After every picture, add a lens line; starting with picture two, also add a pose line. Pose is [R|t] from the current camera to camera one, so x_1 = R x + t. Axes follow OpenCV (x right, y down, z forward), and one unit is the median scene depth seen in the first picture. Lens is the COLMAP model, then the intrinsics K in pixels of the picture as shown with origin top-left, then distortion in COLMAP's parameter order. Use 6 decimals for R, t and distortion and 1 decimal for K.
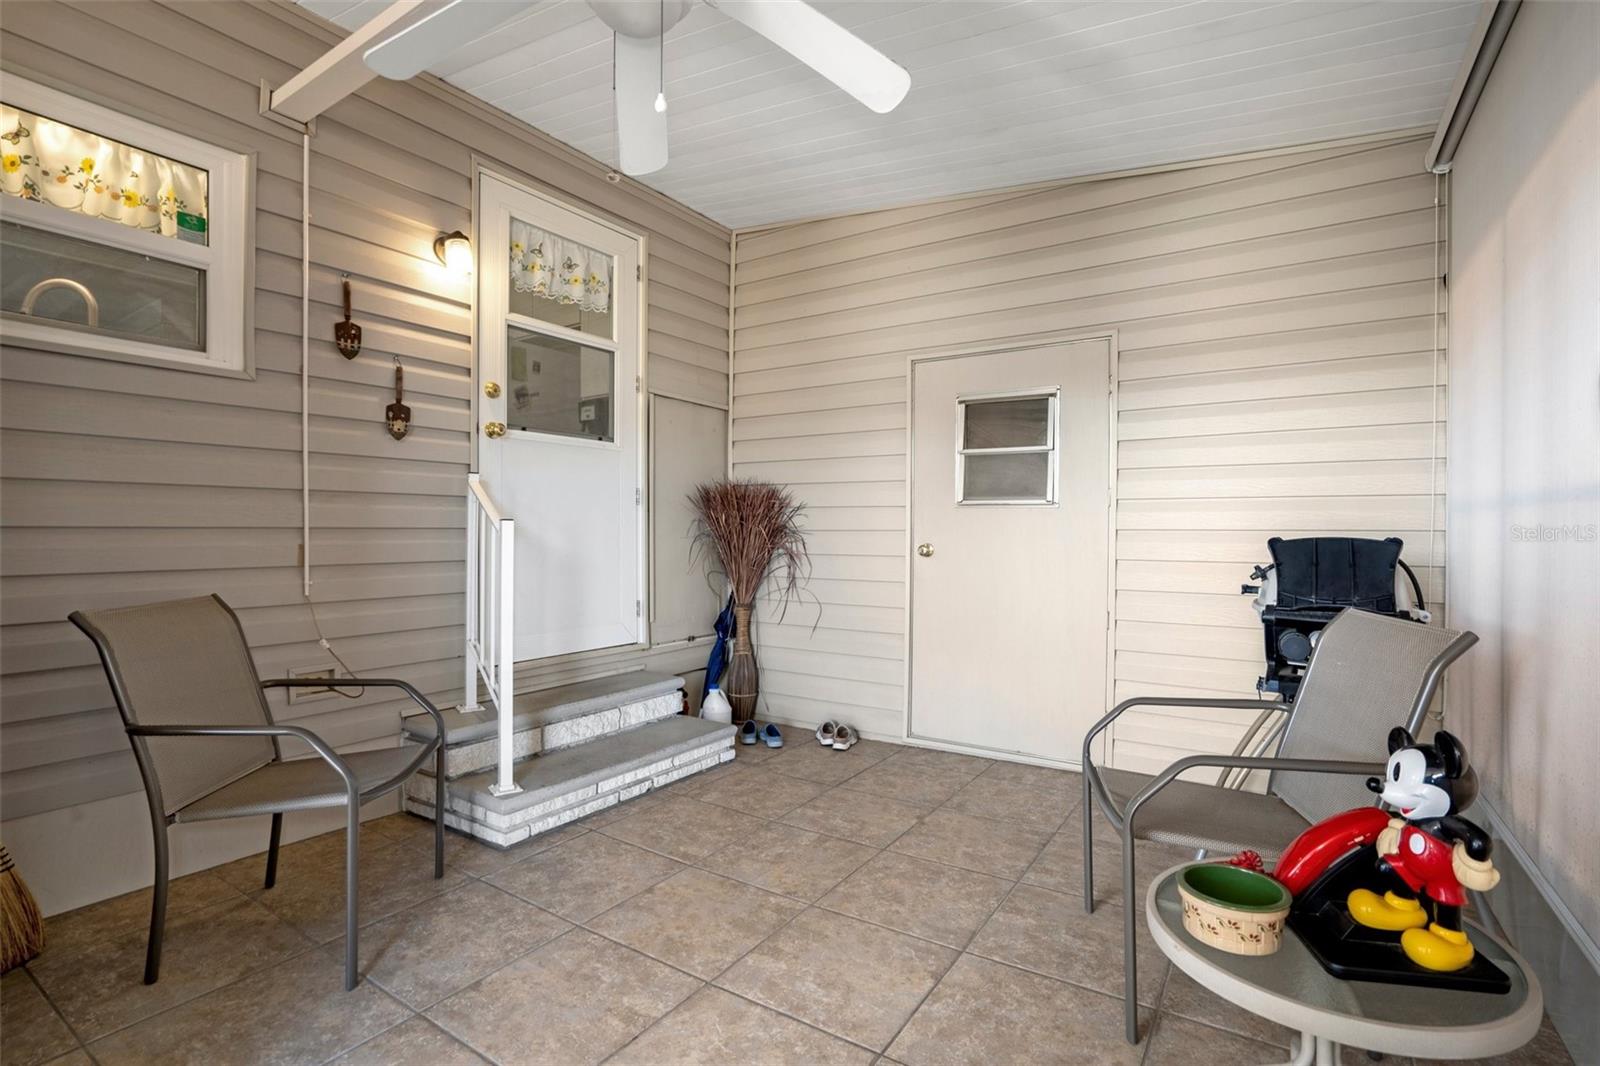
lens RADIAL K [[748.3, 0, 800.5], [0, 748.3, 532.8], [0, 0, 1]] dist [-0.002019, 0.002672]
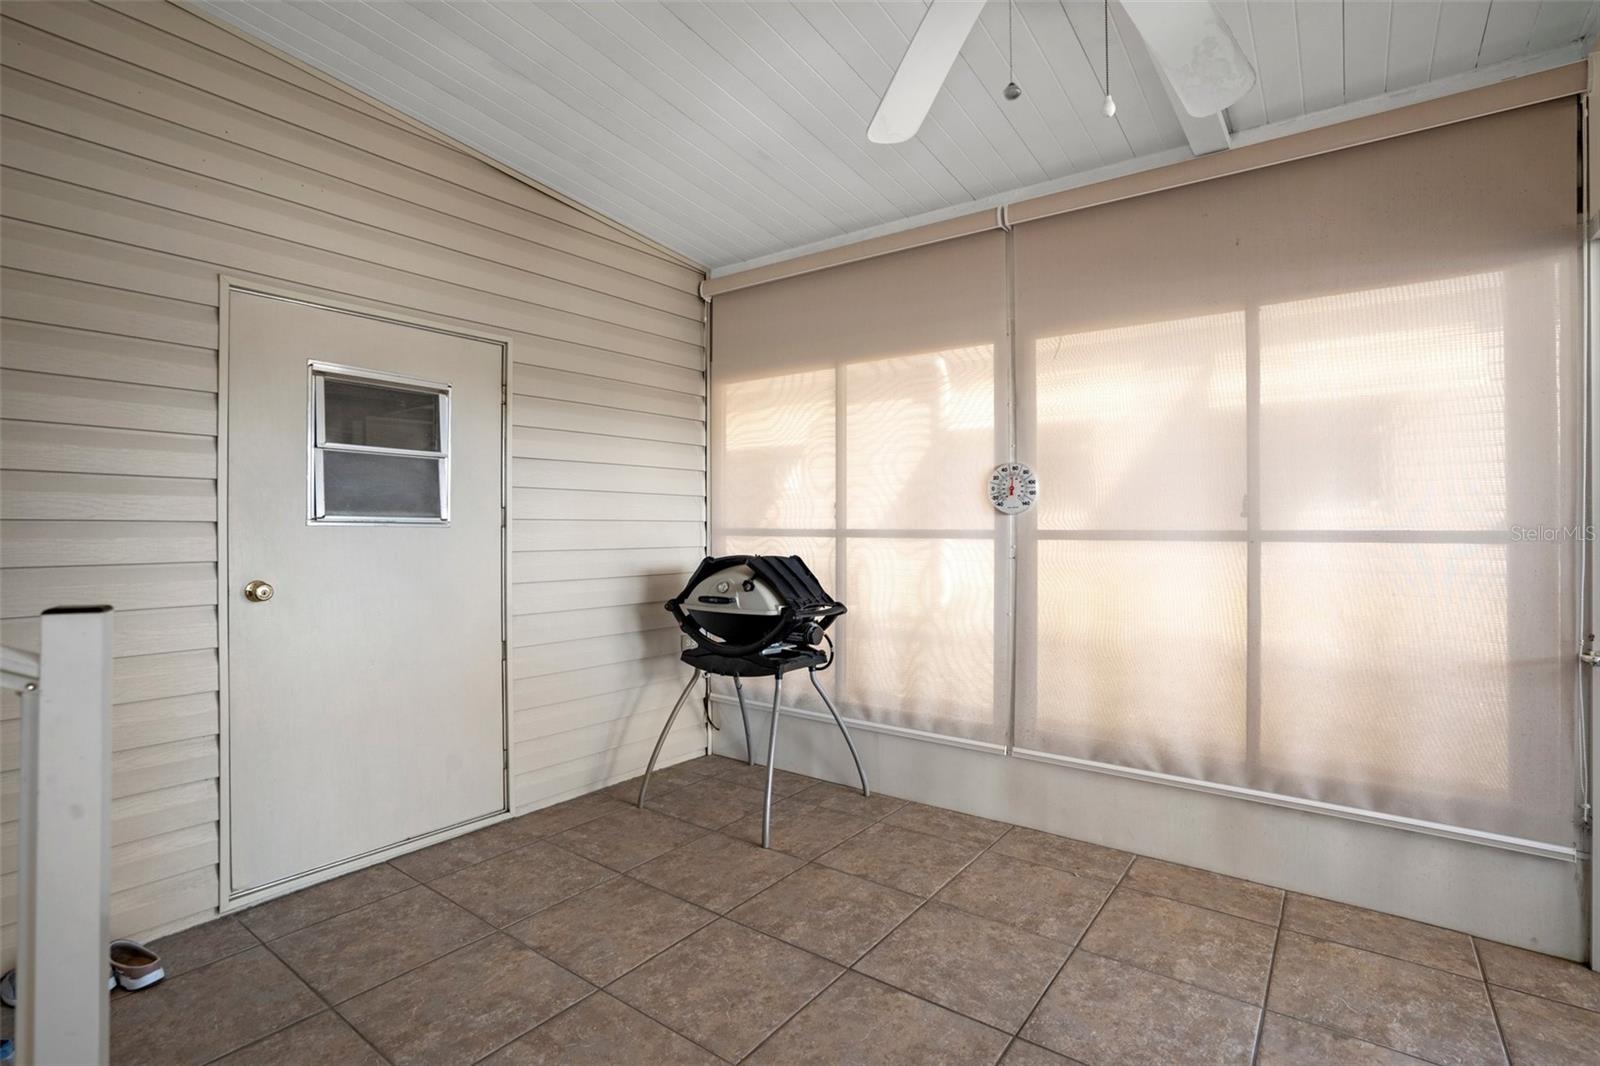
lens RADIAL K [[748.3, 0, 800.3], [0, 748.3, 527.1], [0, 0, 1]] dist [-0.002019, 0.002672]
pose [[0.104012, -0.003433, 0.994570, -0.452608], [0.001563, 0.999993, 0.003288, -0.036523], [-0.994575, 0.001213, 0.104017, 0.518754]]
